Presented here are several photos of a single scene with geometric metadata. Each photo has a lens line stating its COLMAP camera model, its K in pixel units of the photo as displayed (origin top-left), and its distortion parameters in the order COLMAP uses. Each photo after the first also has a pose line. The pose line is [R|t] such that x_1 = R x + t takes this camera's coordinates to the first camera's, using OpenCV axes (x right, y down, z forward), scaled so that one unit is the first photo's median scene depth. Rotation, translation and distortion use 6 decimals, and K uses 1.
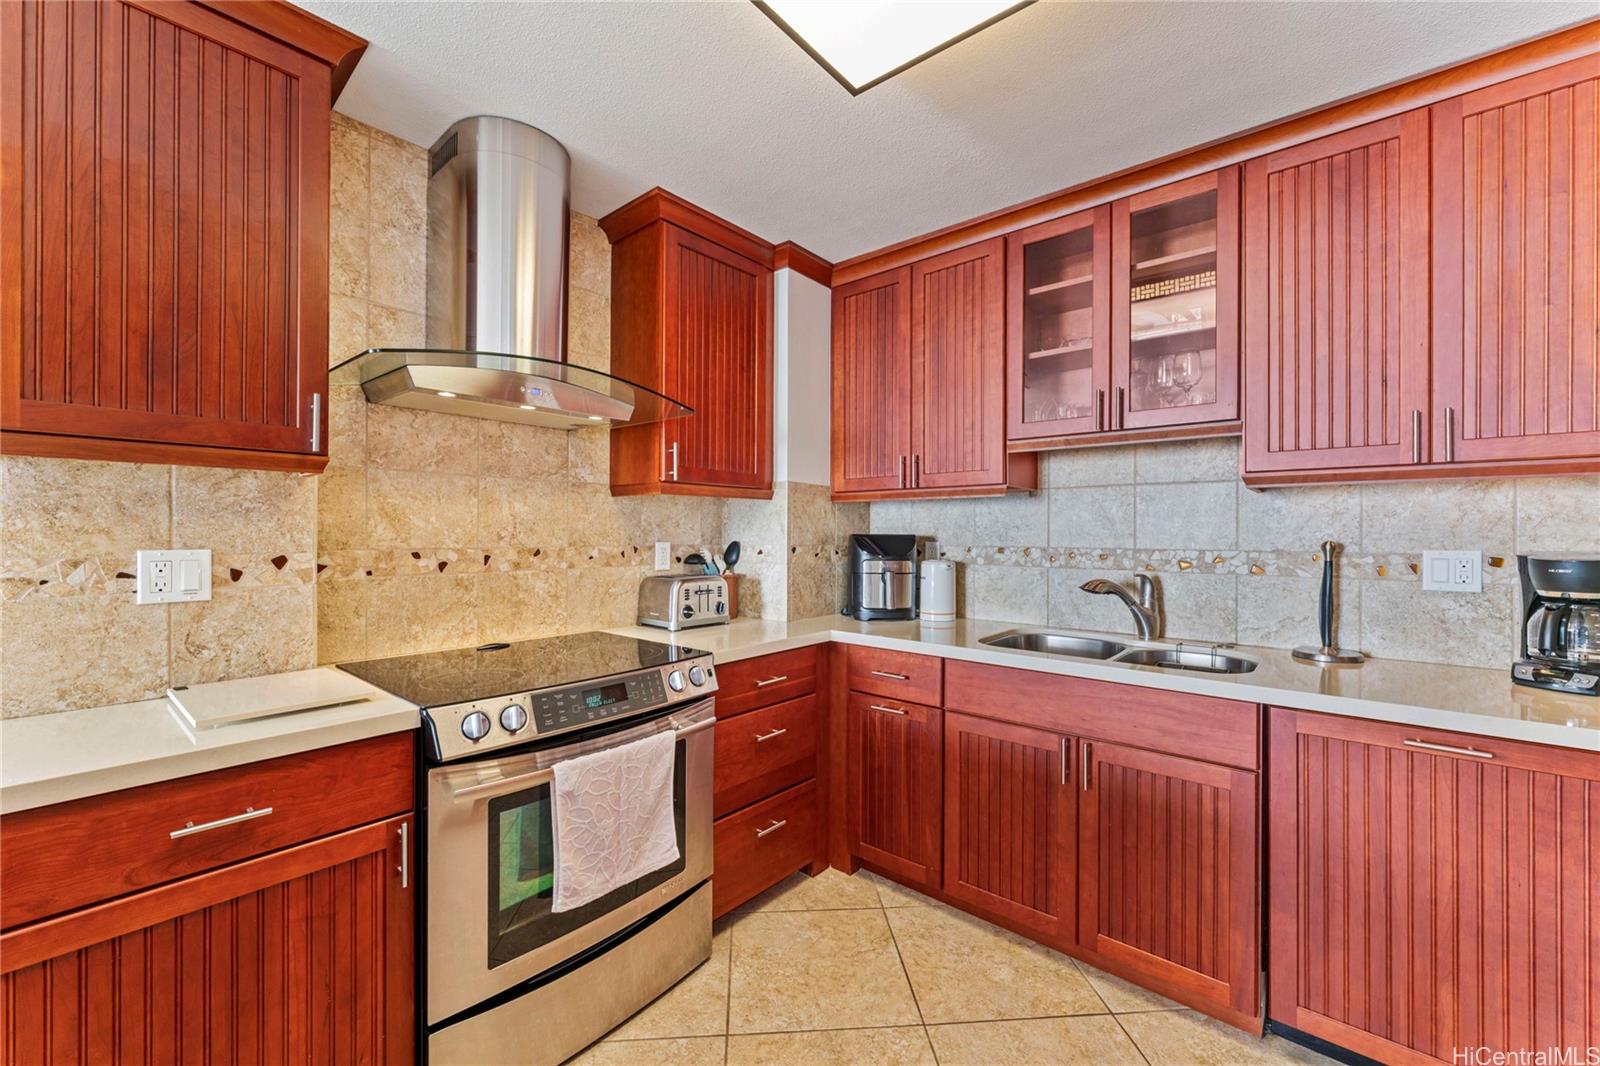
lens RADIAL K [[647.7, 0, 792.5], [0, 647.7, 529.6], [0, 0, 1]] dist [-0.006604, 0.002897]
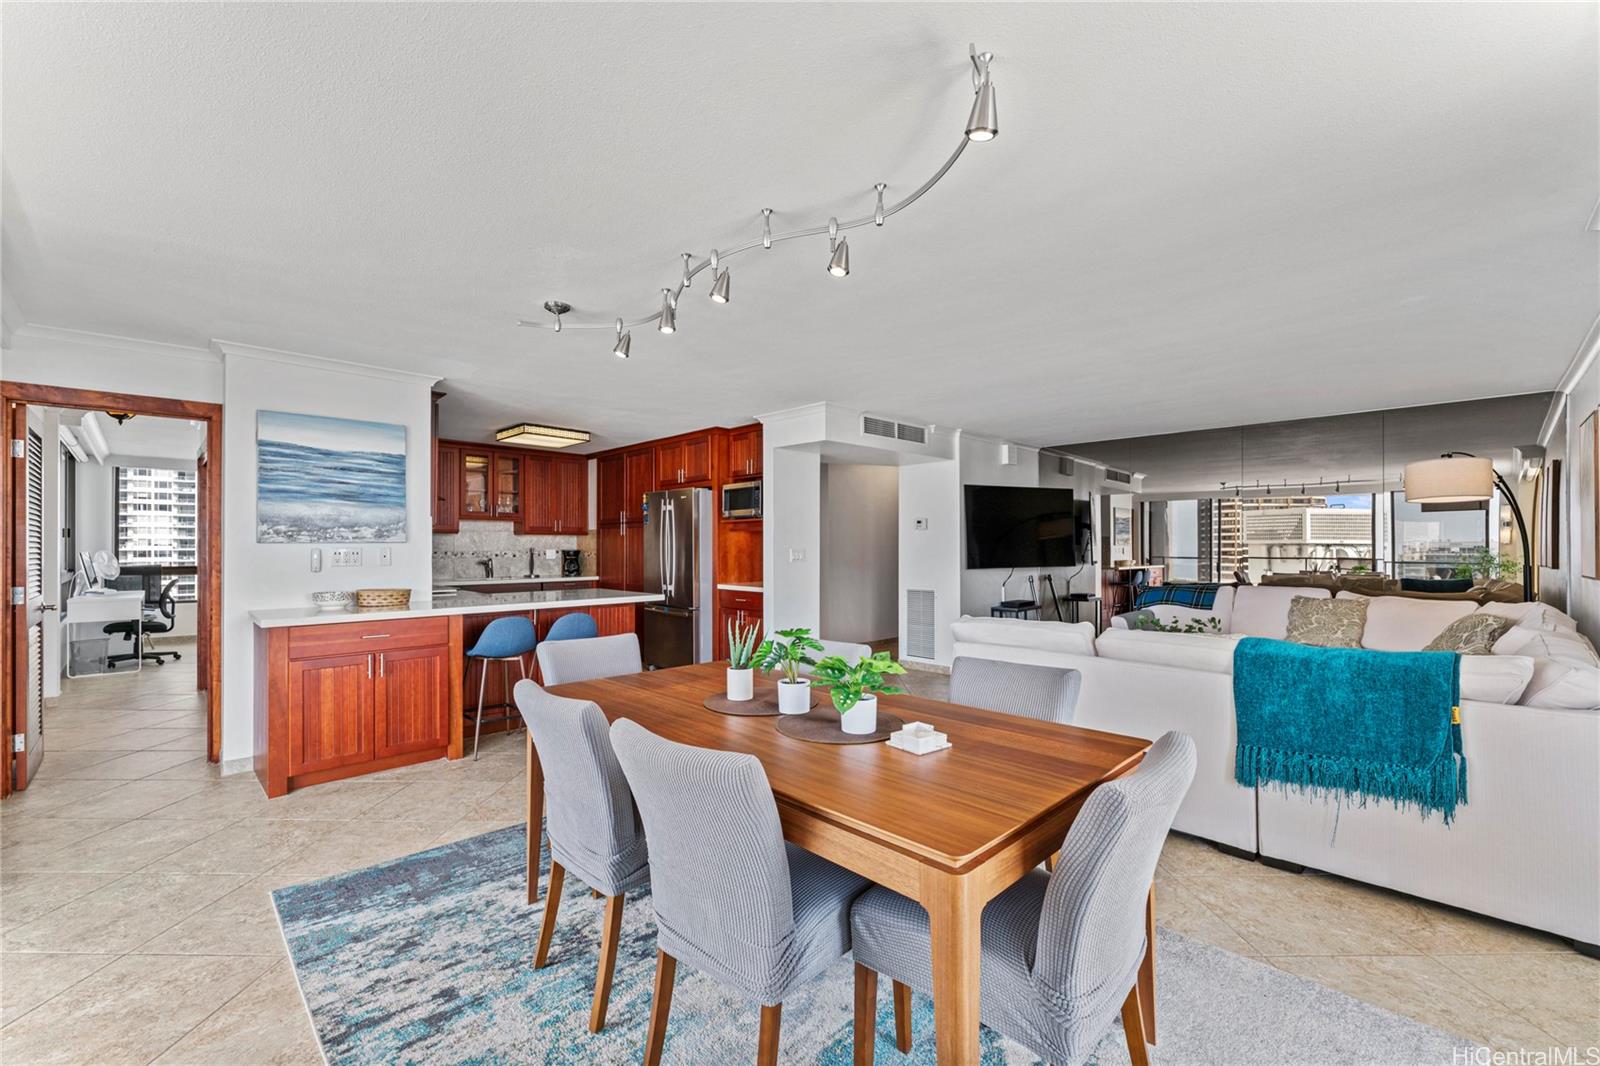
lens RADIAL K [[647.7, 0, 790.9], [0, 647.7, 541.3], [0, 0, 1]] dist [-0.006604, 0.002897]
pose [[0.106248, 0.003458, 0.994334, -2.831844], [-0.001763, 0.999993, -0.003289, -0.012177], [-0.994338, -0.001403, 0.106253, -0.977925]]
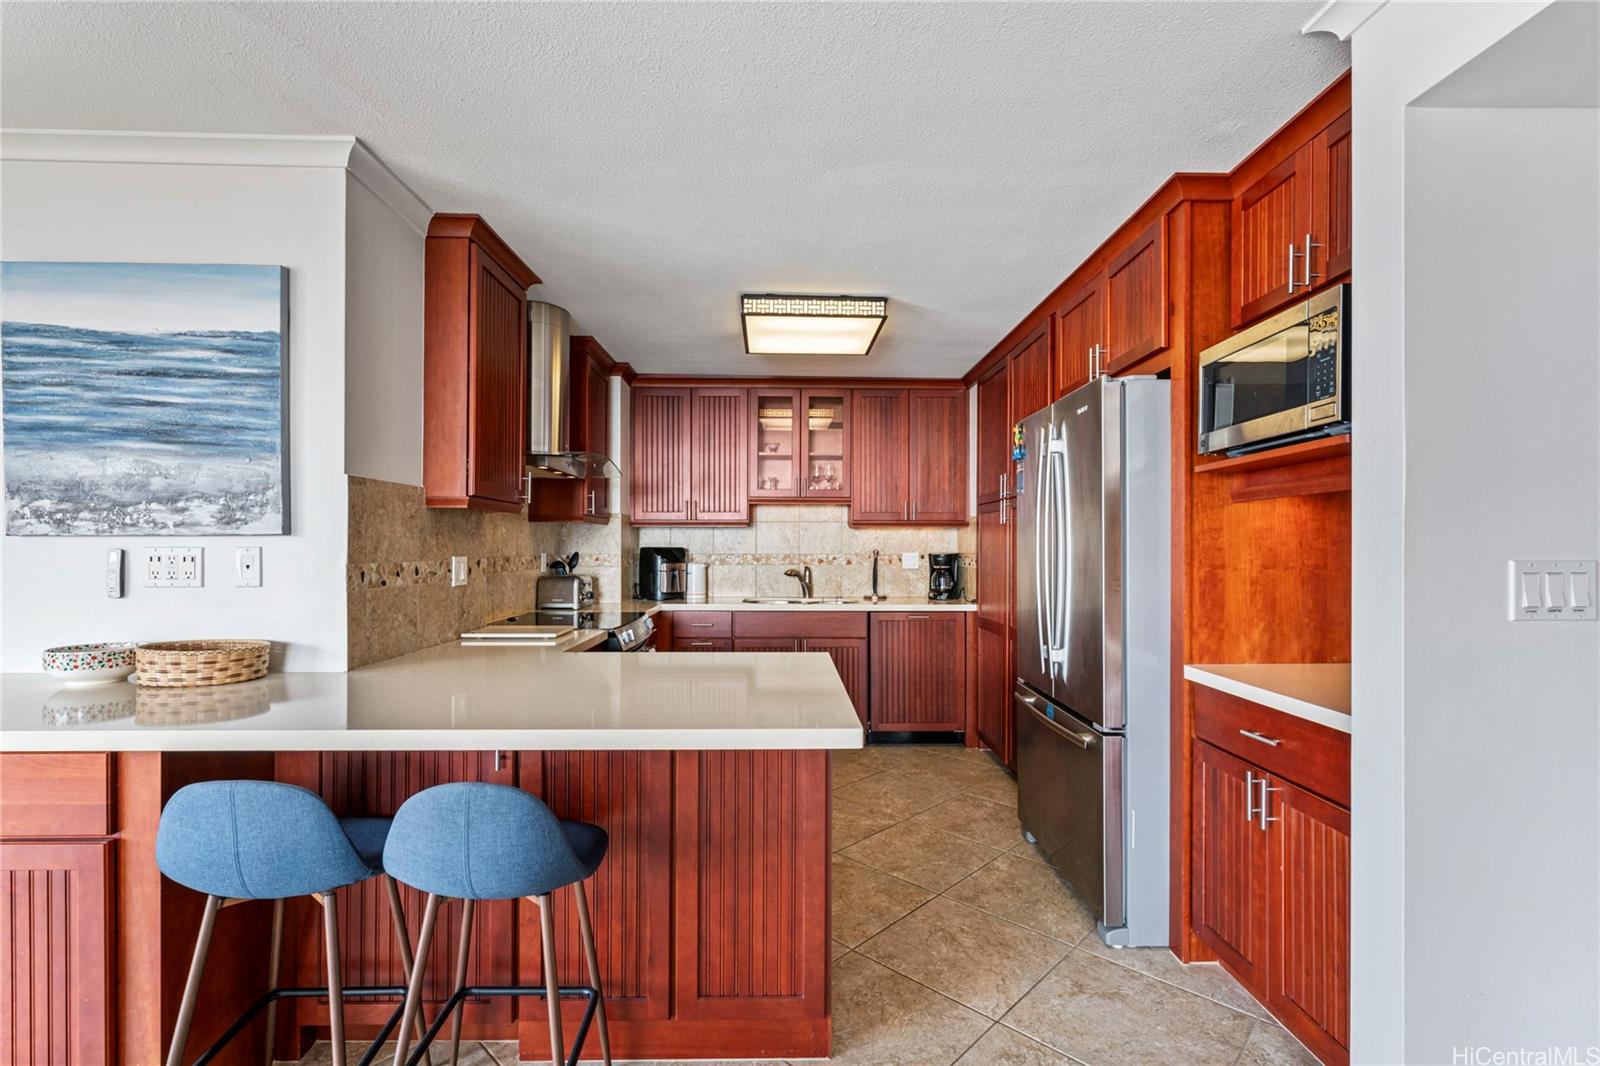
lens RADIAL K [[720.2, 0, 799.1], [0, 720.2, 539.1], [0, 0, 1]] dist [-0.003955, -0.000489]
pose [[0.745222, 0.005088, 0.666797, -1.079369], [-0.000962, 0.999978, -0.006555, -0.002533], [-0.666816, 0.004243, 0.745210, -0.744629]]
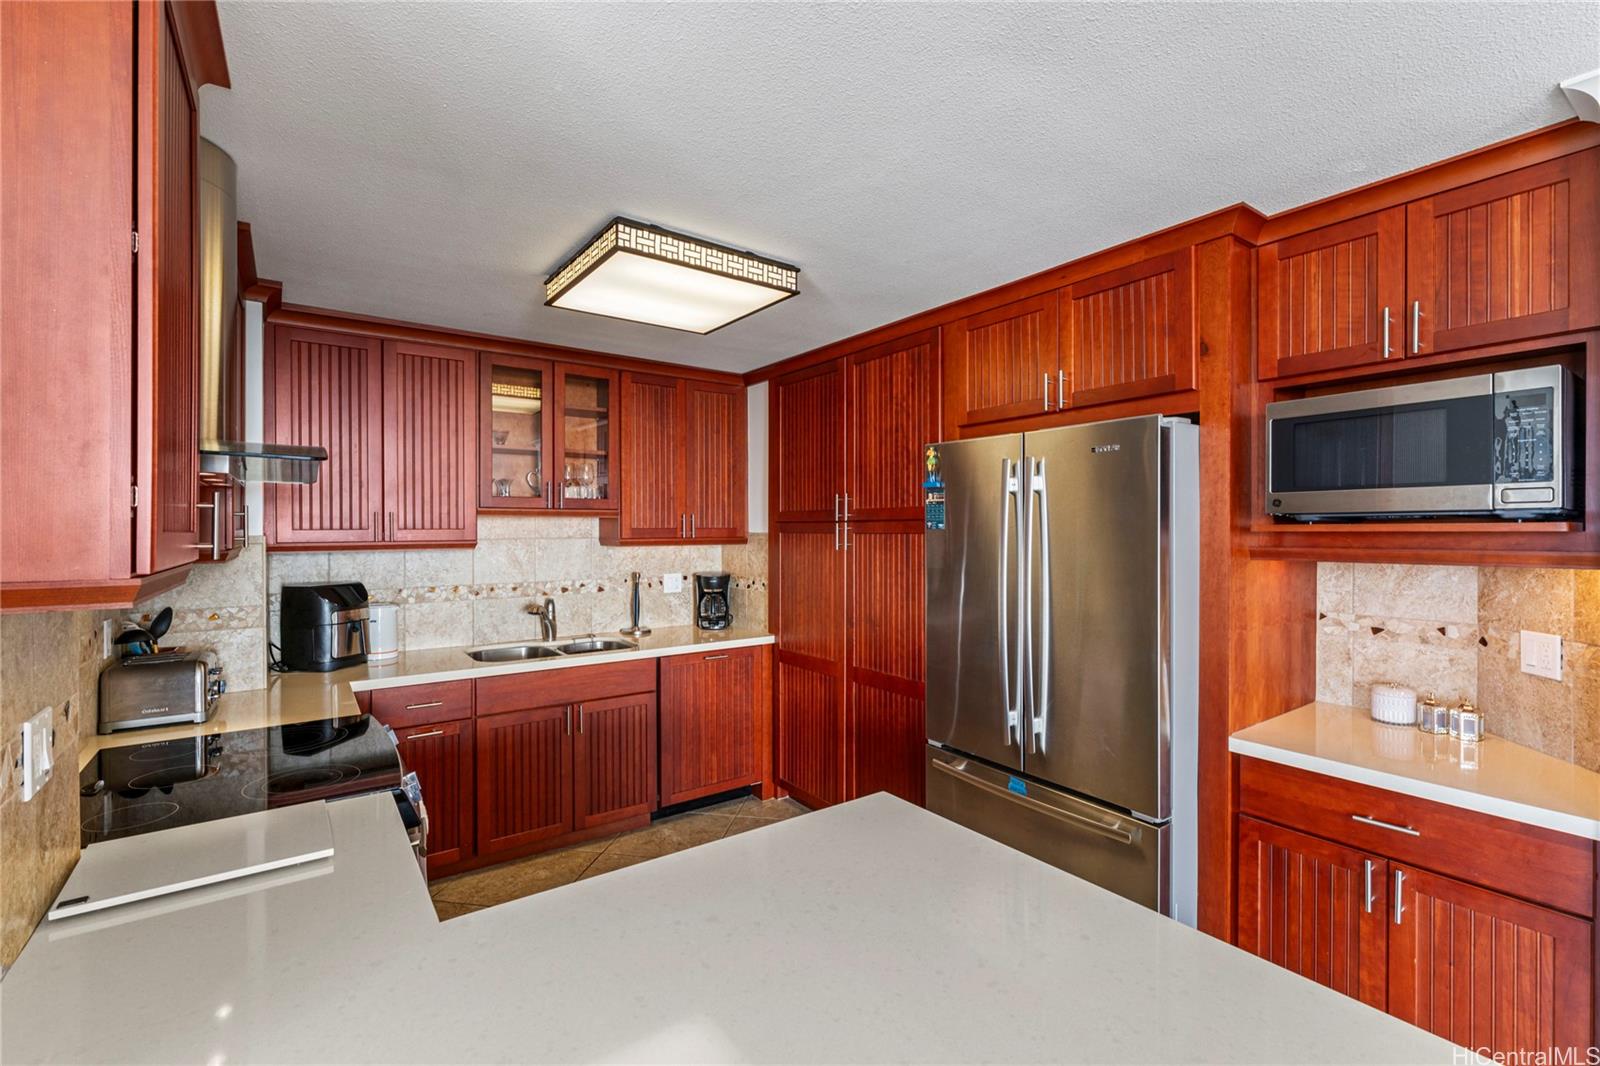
lens RADIAL K [[690.6, 0, 793.8], [0, 690.6, 525.0], [0, 0, 1]] dist [-0.004027, 0.000822]
pose [[0.233229, -0.001032, 0.972421, -1.002463], [-0.001069, 0.999999, 0.001318, -0.118279], [-0.972421, -0.001346, 0.233227, 0.051246]]
